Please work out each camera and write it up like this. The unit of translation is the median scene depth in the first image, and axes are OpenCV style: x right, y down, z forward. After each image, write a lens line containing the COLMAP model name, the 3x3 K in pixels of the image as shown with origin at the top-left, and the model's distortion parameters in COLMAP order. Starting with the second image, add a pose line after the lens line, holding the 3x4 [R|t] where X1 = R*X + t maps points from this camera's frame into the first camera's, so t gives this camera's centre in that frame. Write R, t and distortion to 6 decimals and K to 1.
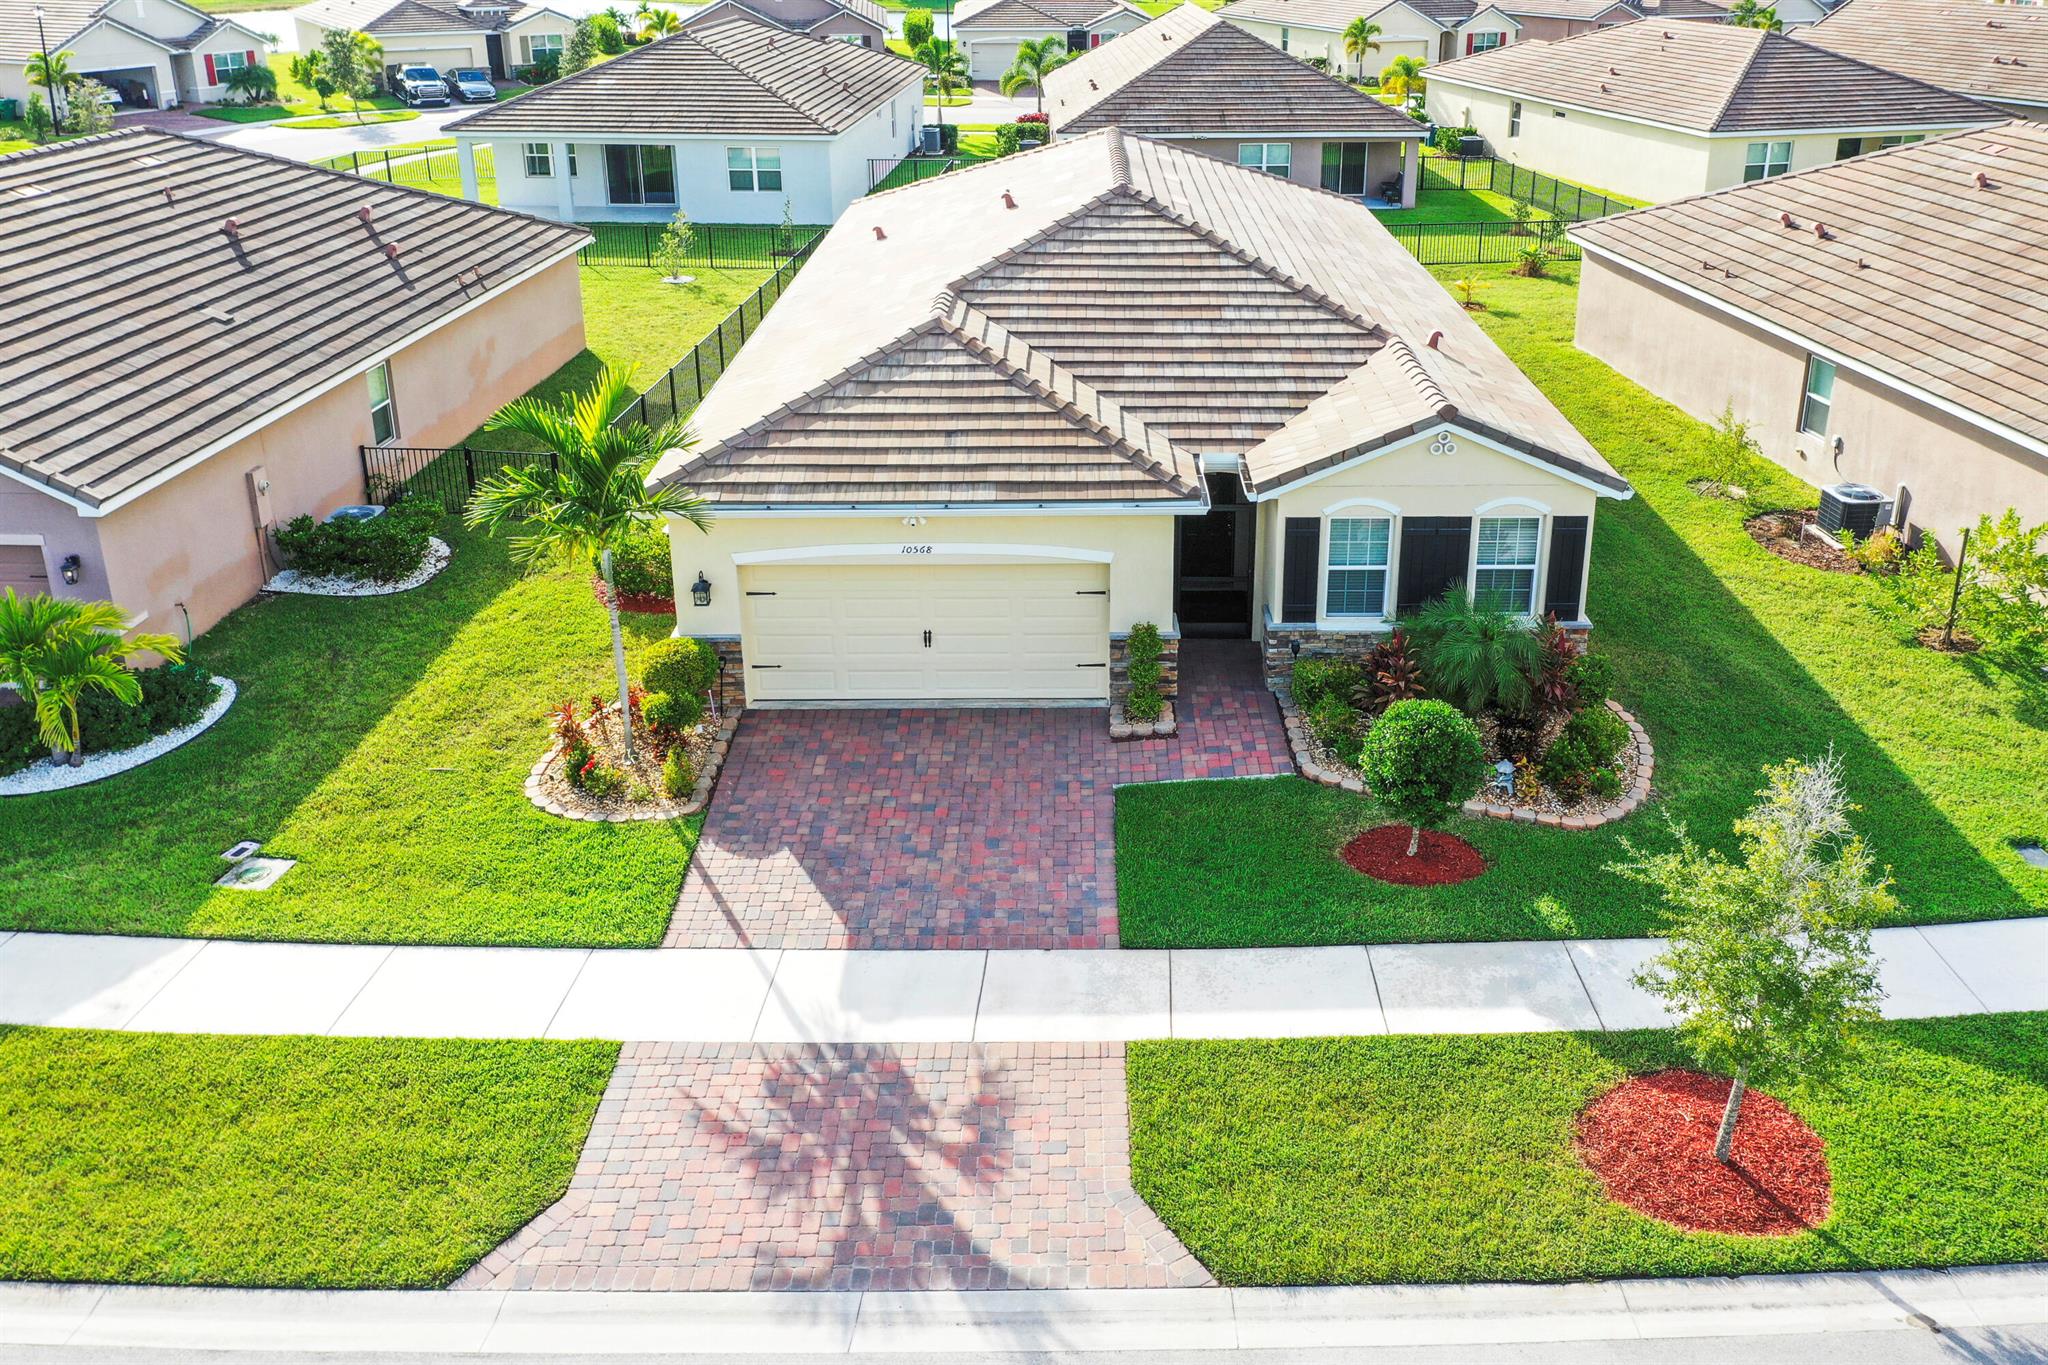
lens RADIAL K [[1692.6, 0, 1104.9], [0, 1692.6, 482.8], [0, 0, 1]] dist [0.004369, 0.003842]
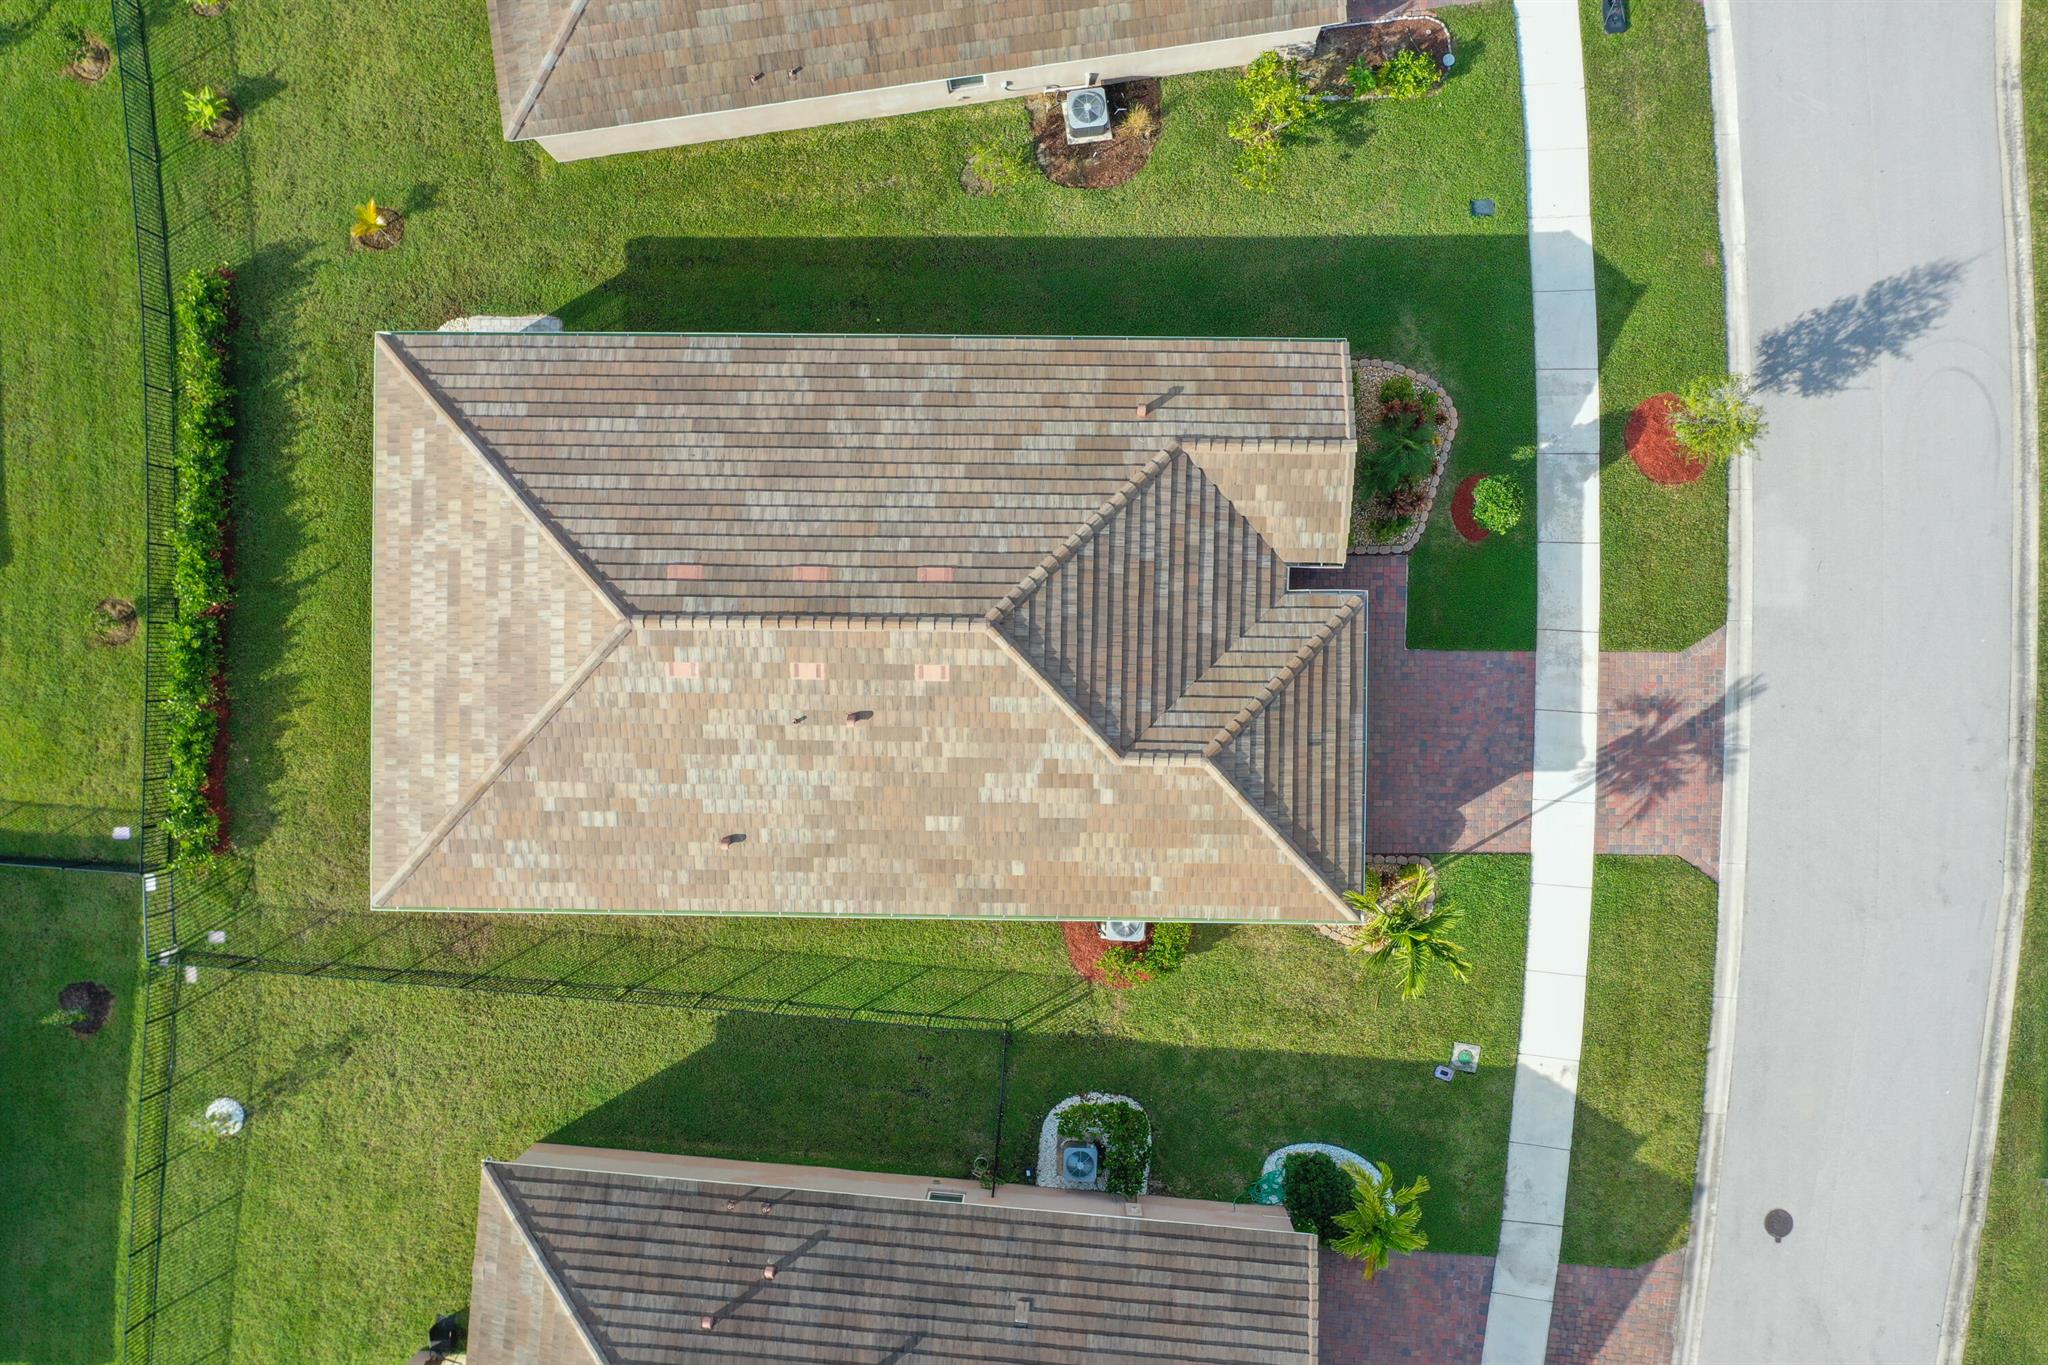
lens RADIAL K [[1675.8, 0, 1024.0], [0, 1675.8, 682.5], [0, 0, 1]] dist [0.004831, 0.001873]
pose [[0.030554, -0.999451, -0.012812, -0.020358], [0.337660, -0.001744, 0.941267, -1.683723], [-0.940772, -0.033085, 0.337421, 0.723944]]
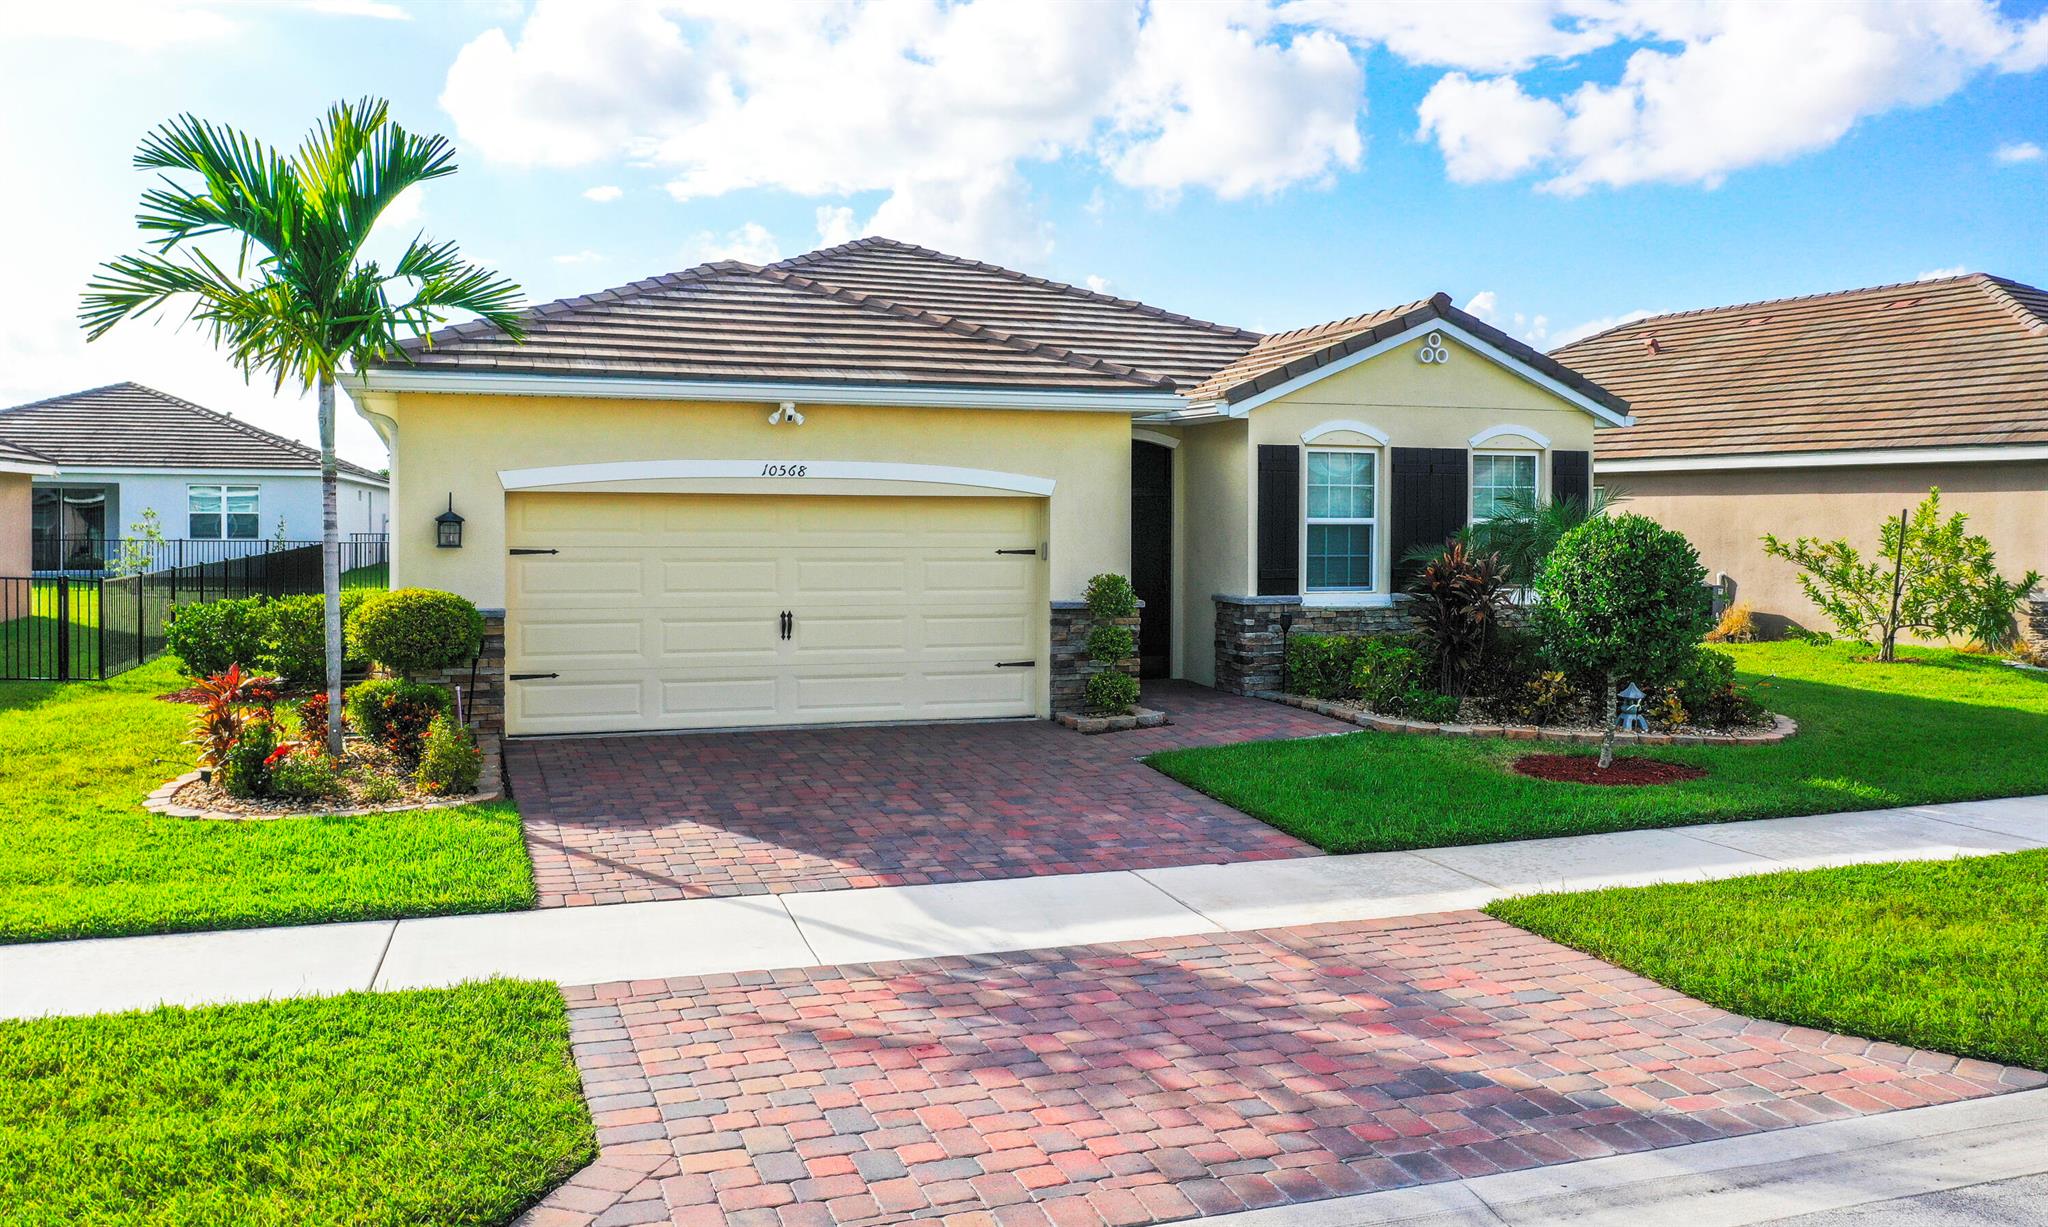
lens RADIAL K [[1652.2, 0, 1017.2], [0, 1652.2, 520.8], [0, 0, 1]] dist [-0.014040, -0.005334]
pose [[0.946206, 0.002694, 0.323555, -0.236407], [0.104174, 0.944185, -0.312511, 0.274461], [-0.306337, 0.329406, 0.893112, 0.384412]]
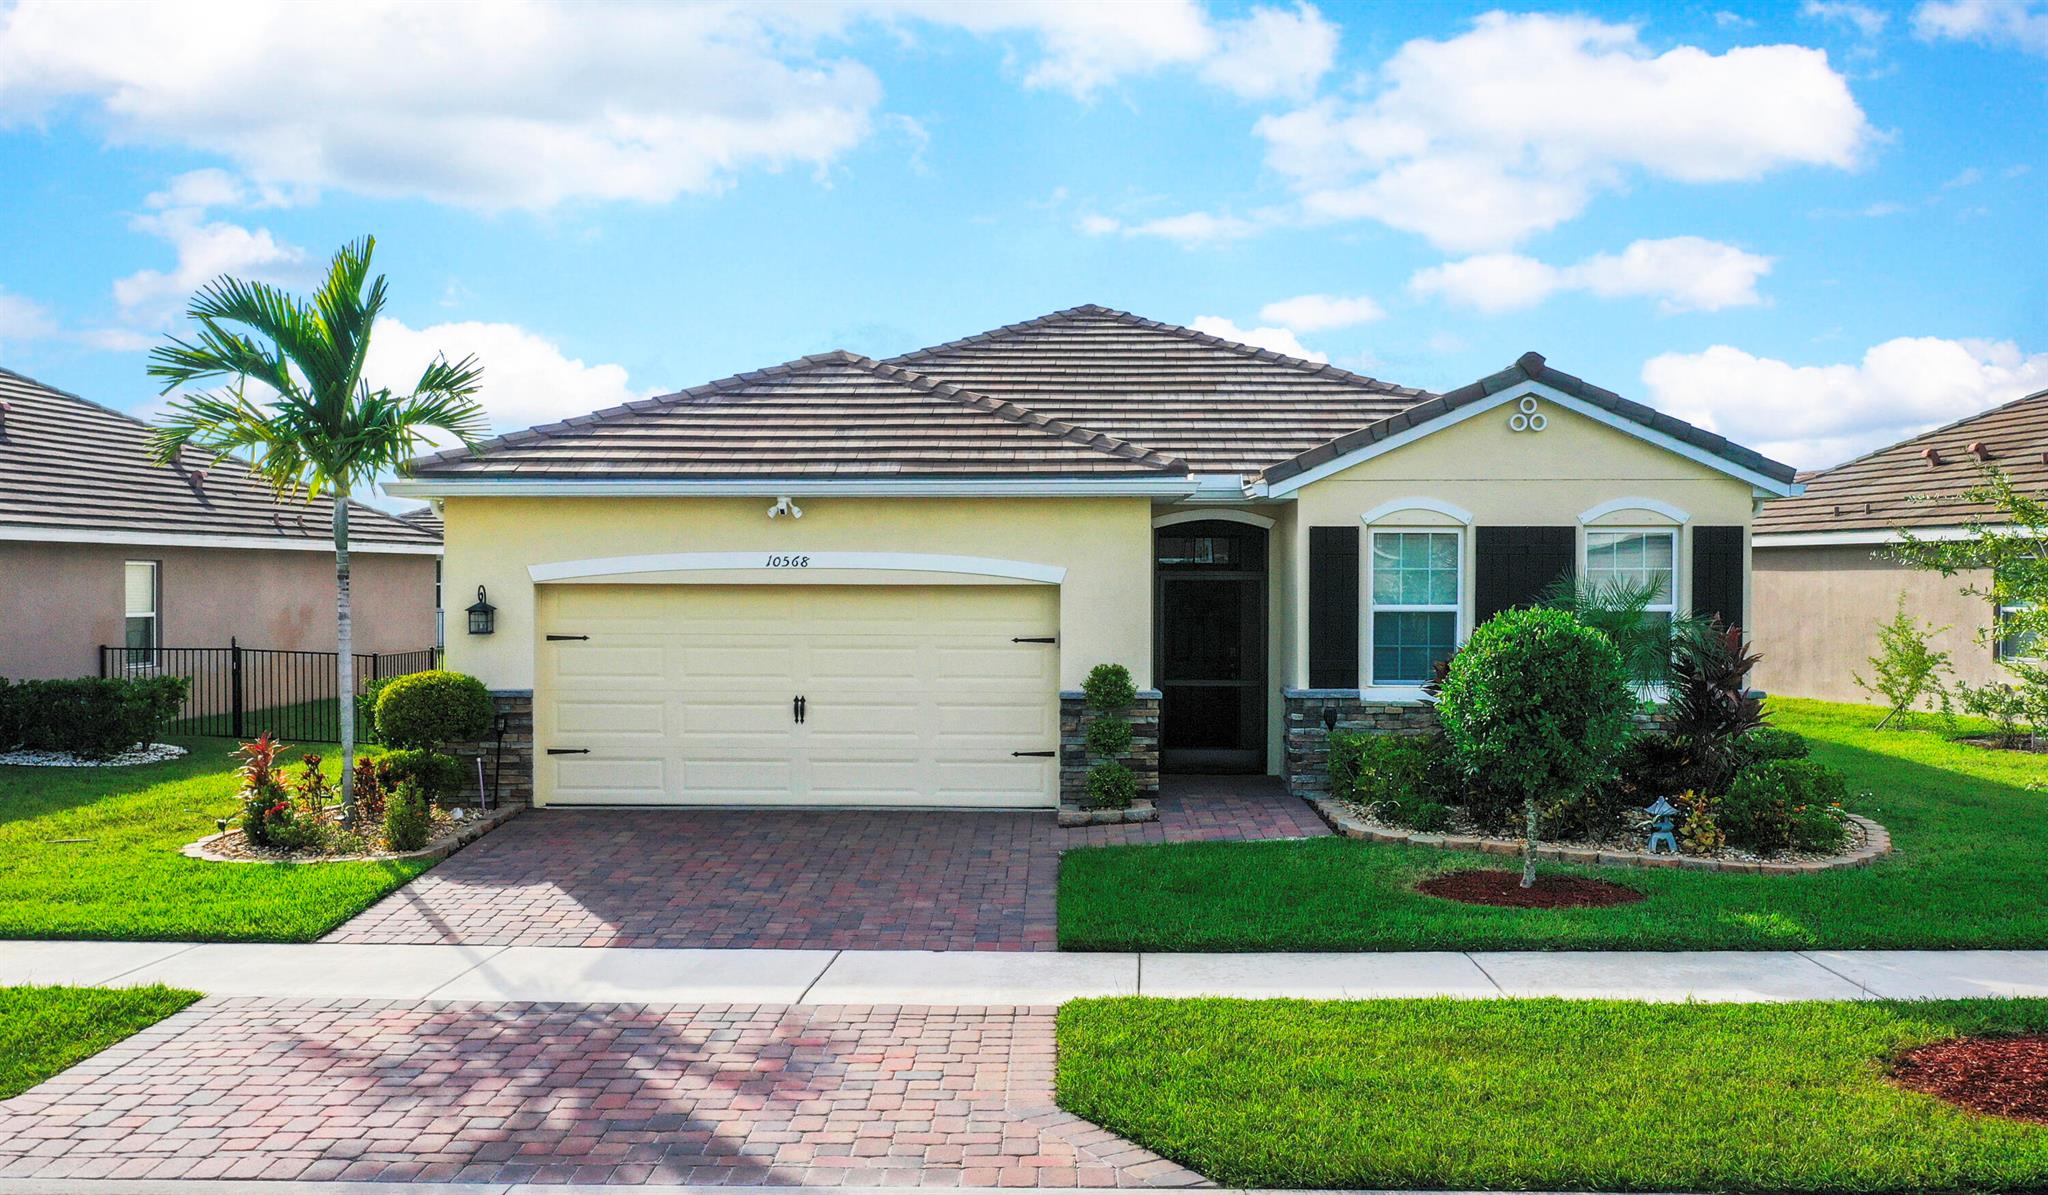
lens RADIAL K [[1892.6, 0, 1024.0], [0, 1892.6, 597.5], [0, 0, 1]] dist [0.010250, -0.004665]
pose [[0.999163, 0.000843, -0.040909, 0.020154], [-0.014004, 0.946458, -0.322522, 0.306965], [0.038447, 0.322825, 0.945677, 0.257886]]
